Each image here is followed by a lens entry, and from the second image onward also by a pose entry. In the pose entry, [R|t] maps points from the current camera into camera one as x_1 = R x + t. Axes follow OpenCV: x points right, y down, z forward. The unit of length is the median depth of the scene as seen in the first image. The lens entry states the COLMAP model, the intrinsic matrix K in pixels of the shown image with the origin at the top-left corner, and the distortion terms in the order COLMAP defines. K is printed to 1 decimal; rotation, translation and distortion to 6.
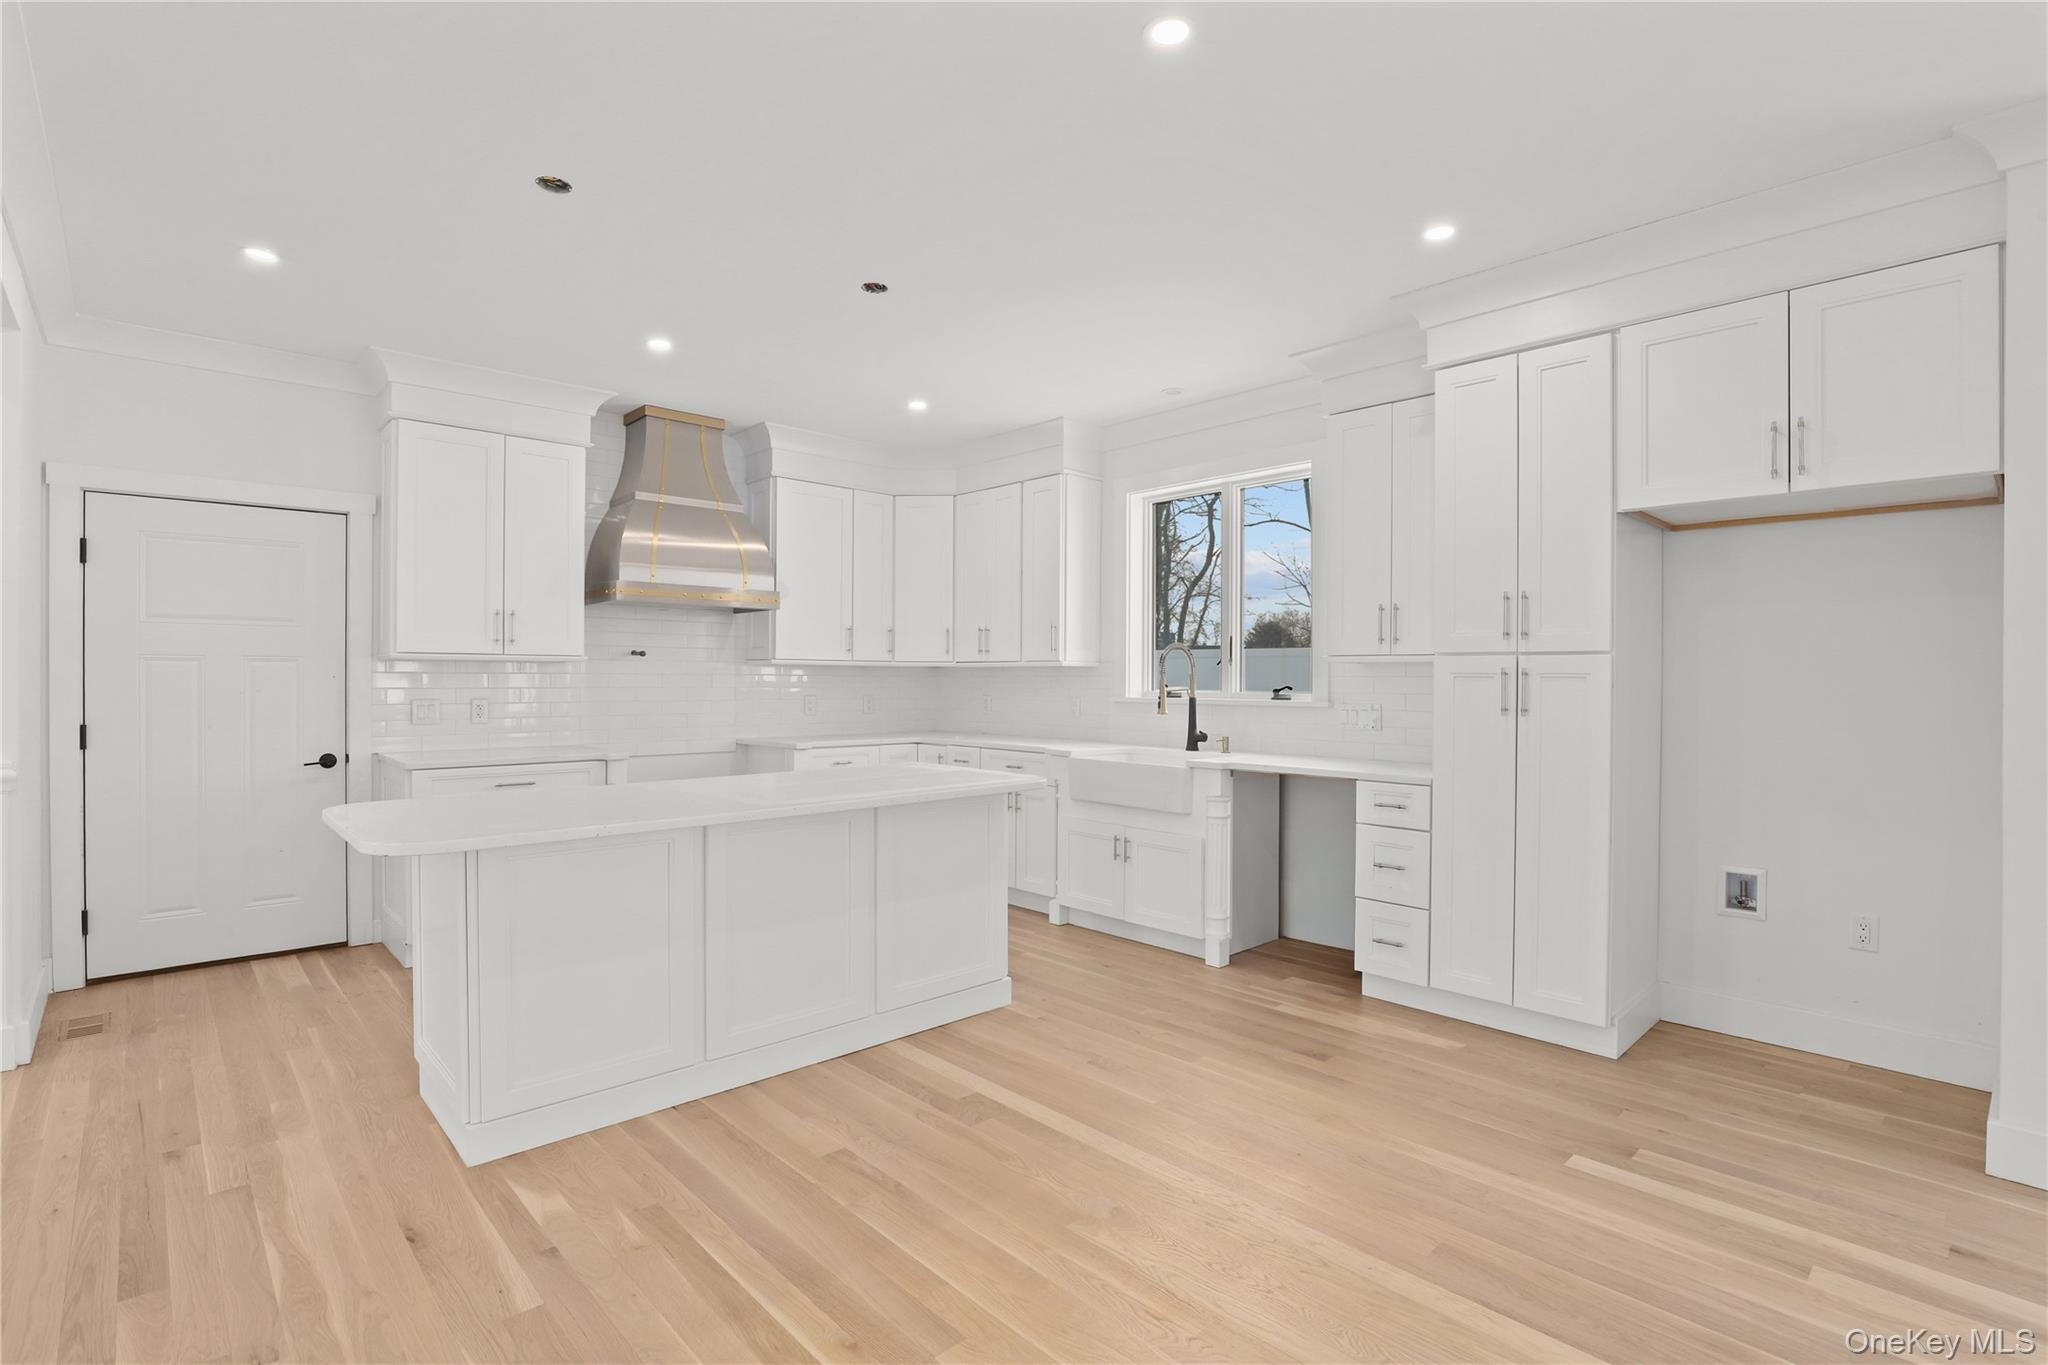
lens RADIAL K [[949.4, 0, 1034.8], [0, 949.4, 683.6], [0, 0, 1]] dist [-0.031348, 0.005378]
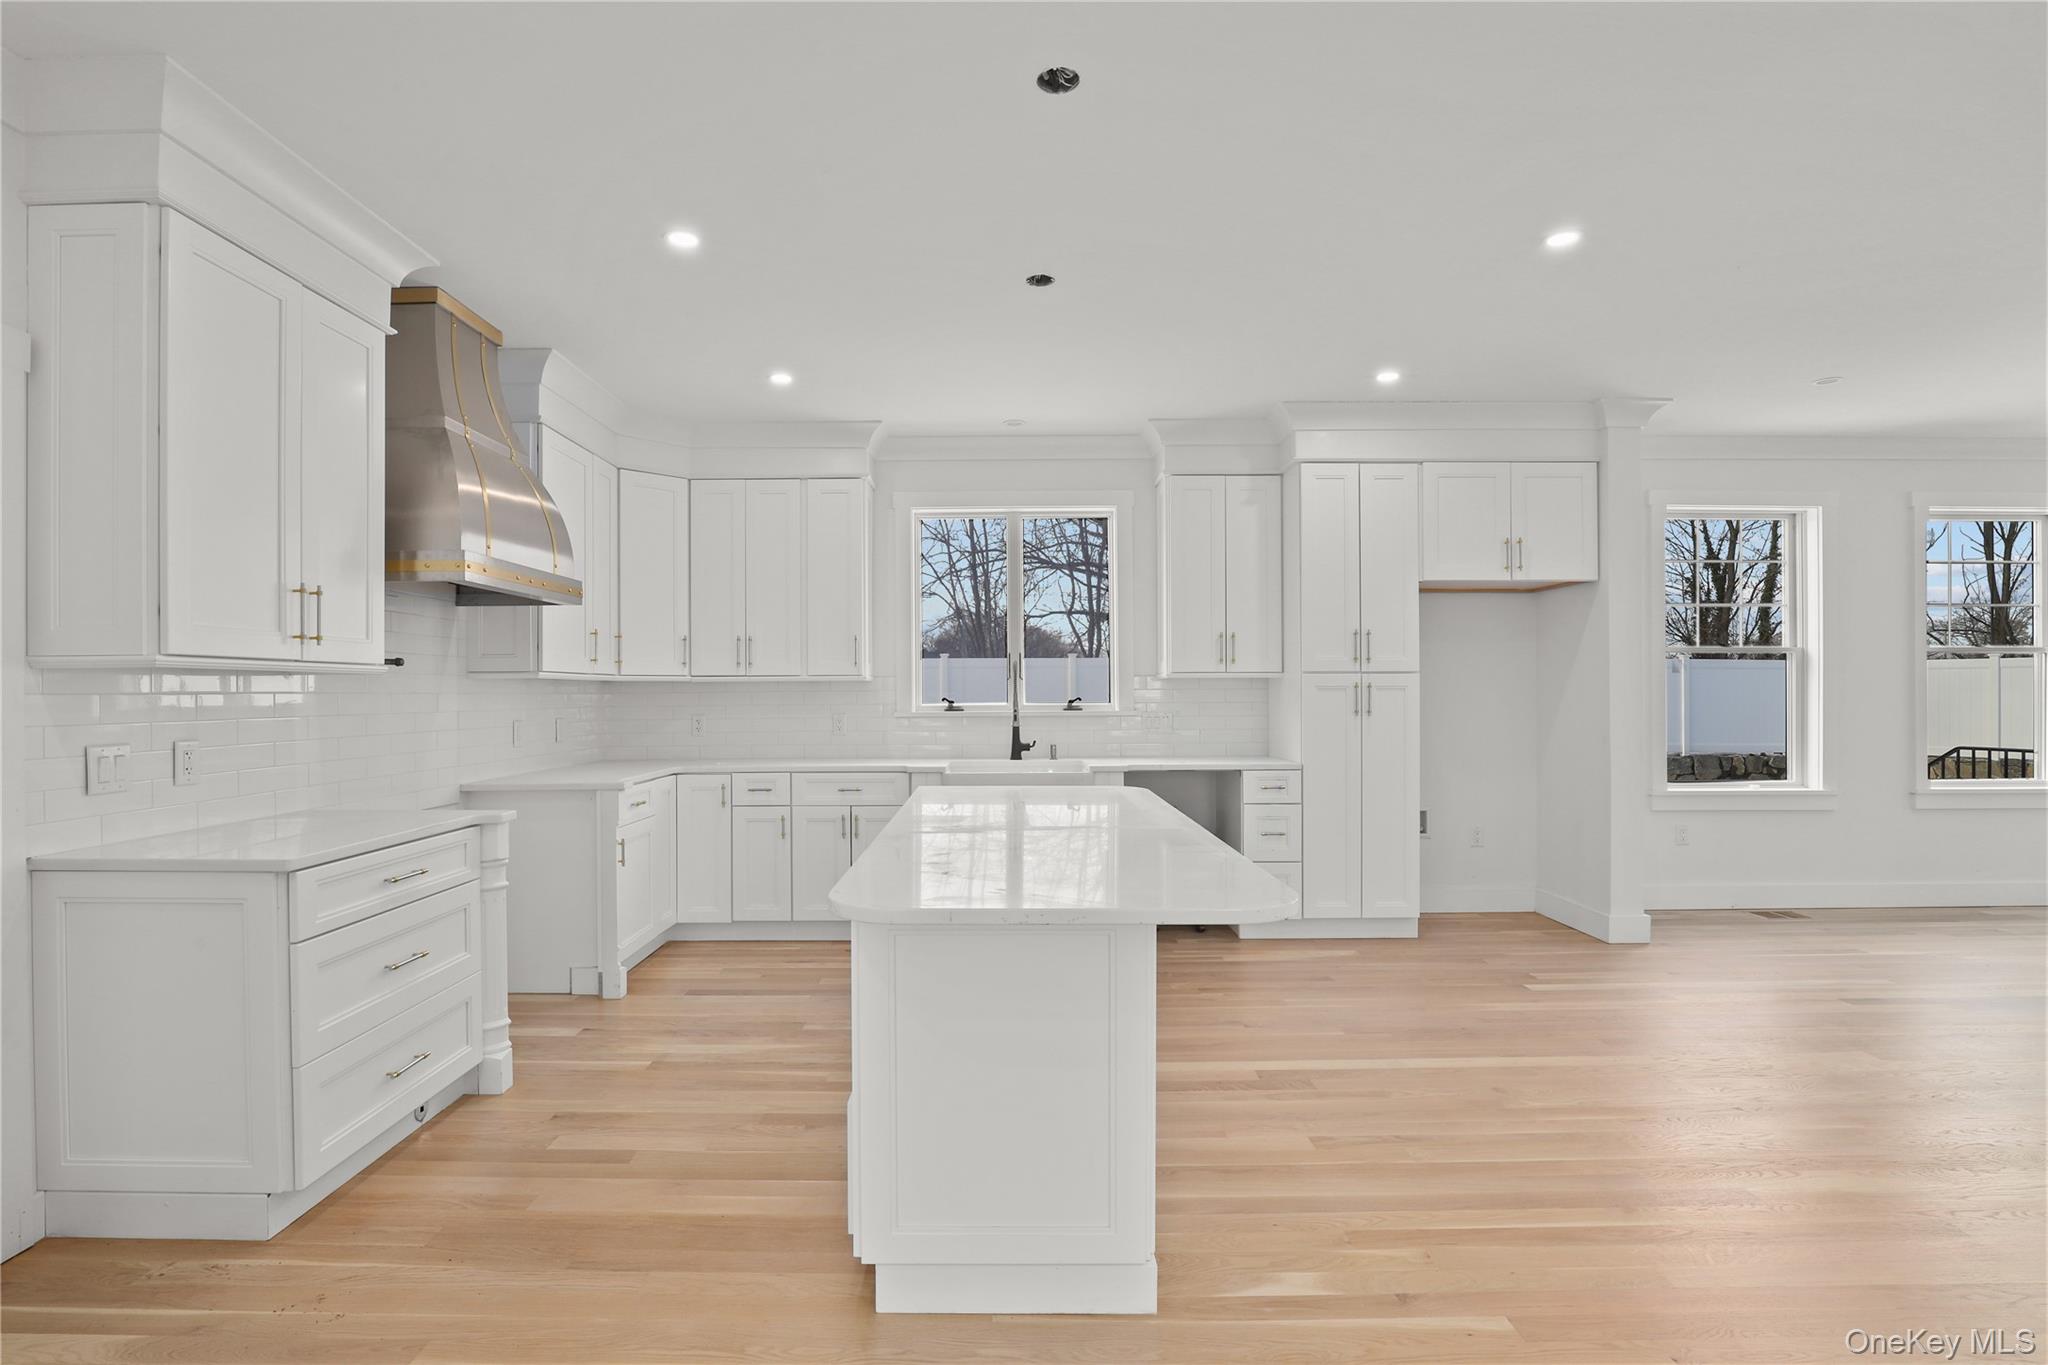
lens RADIAL K [[949.4, 0, 986.8], [0, 949.4, 699.5], [0, 0, 1]] dist [-0.031348, 0.005378]
pose [[0.703392, -0.013253, 0.710679, -0.917005], [0.012789, 0.999900, 0.005988, -0.006754], [-0.710687, 0.004877, 0.703491, 0.390405]]
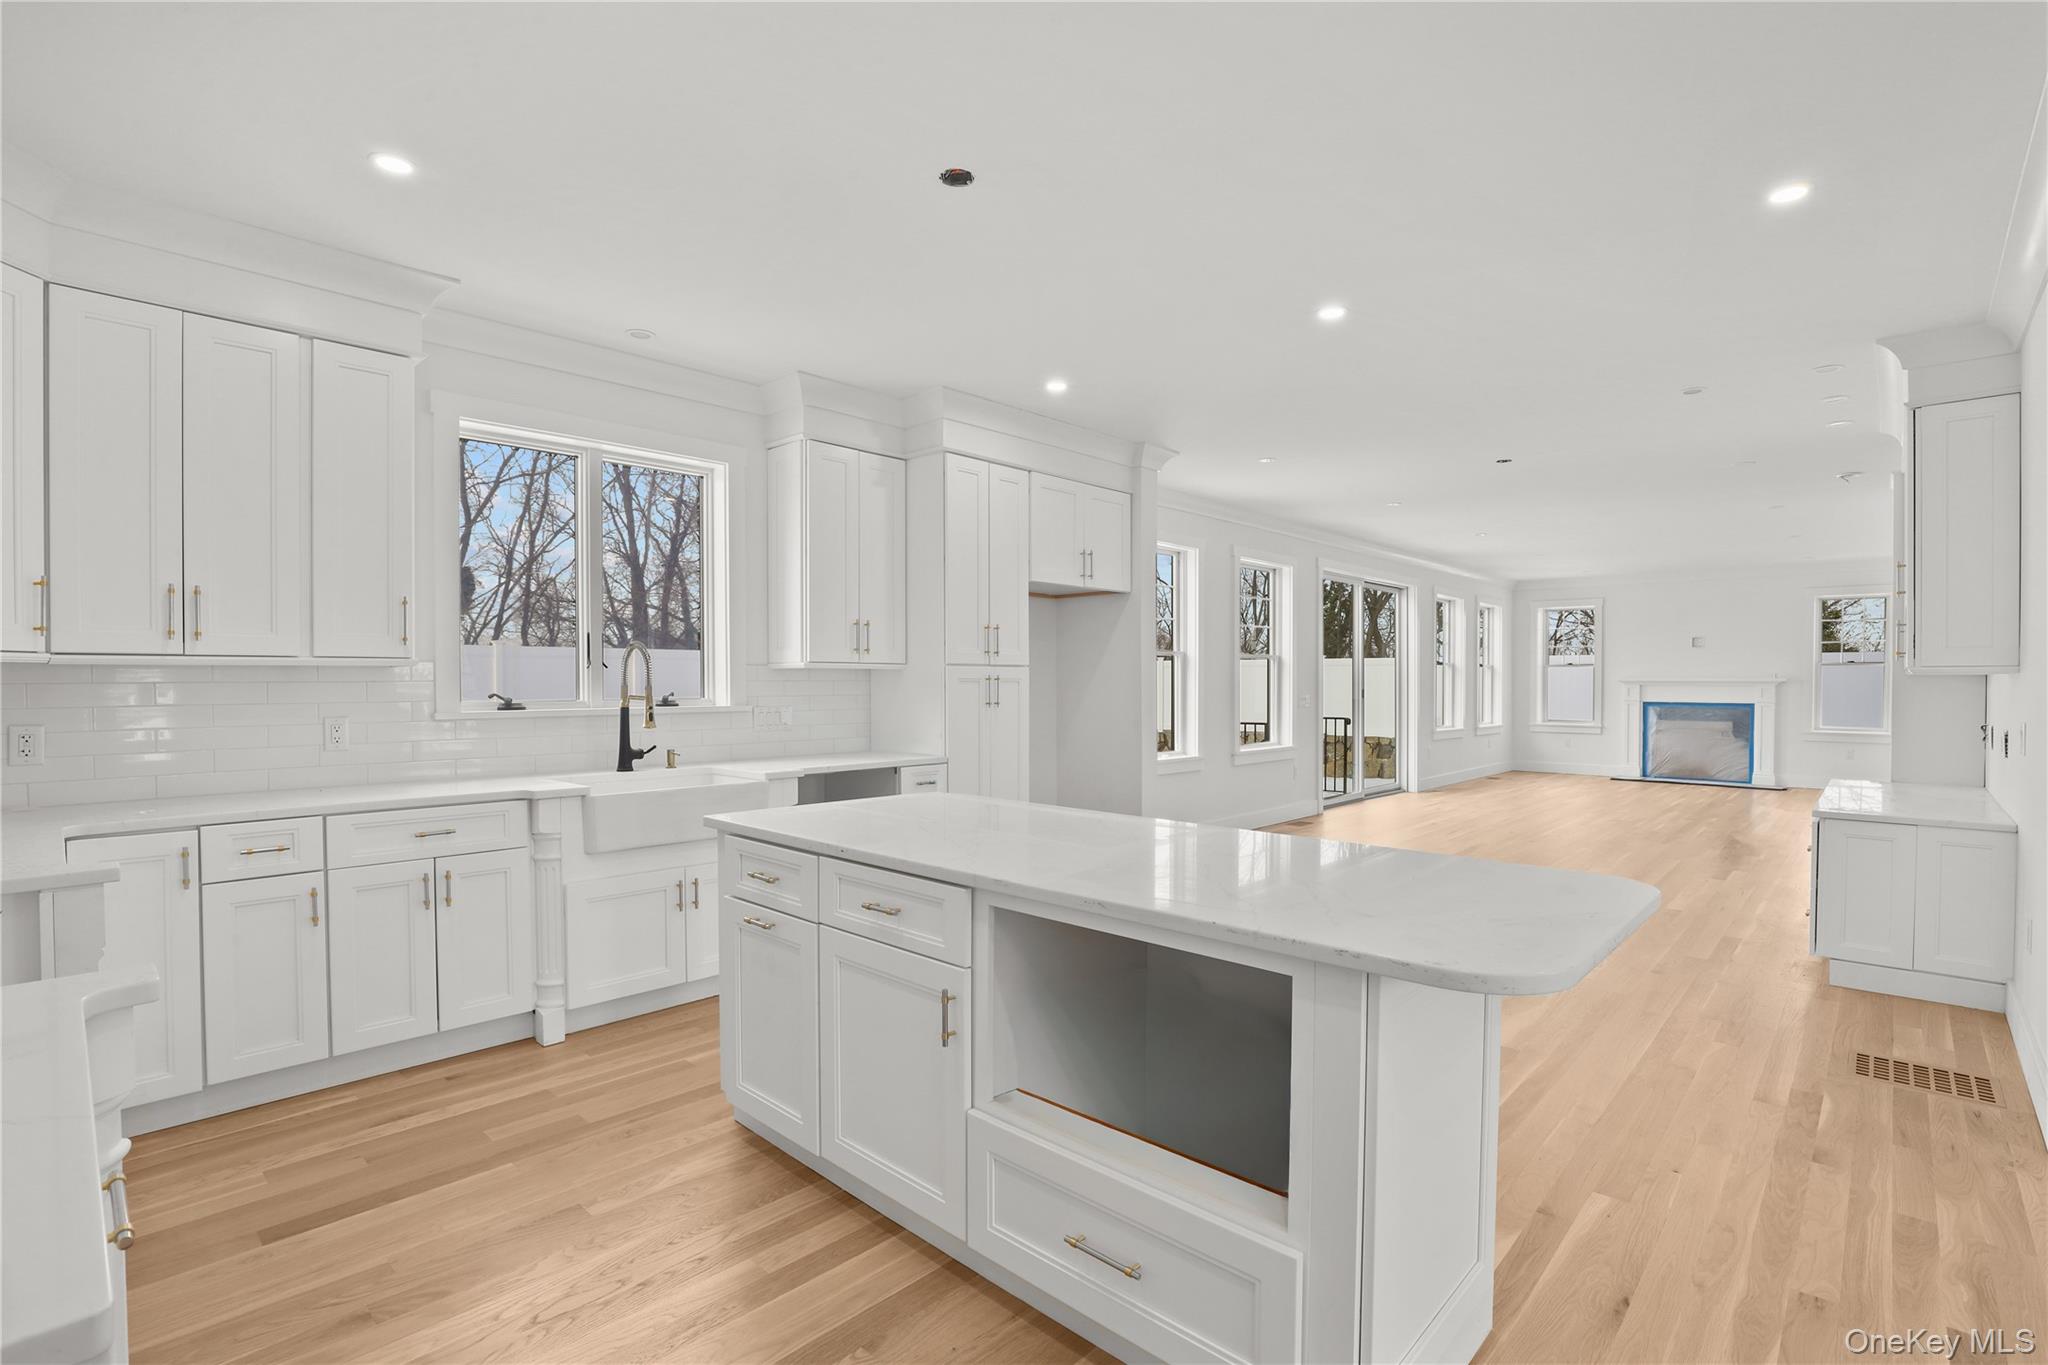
lens RADIAL K [[949.4, 0, 988.8], [0, 949.4, 694.3], [0, 0, 1]] dist [-0.031348, 0.005378]
pose [[-0.025418, -0.019694, 0.999483, -0.981308], [0.006032, 0.999785, 0.019853, -0.016454], [-0.999659, 0.006533, -0.025293, 1.036427]]
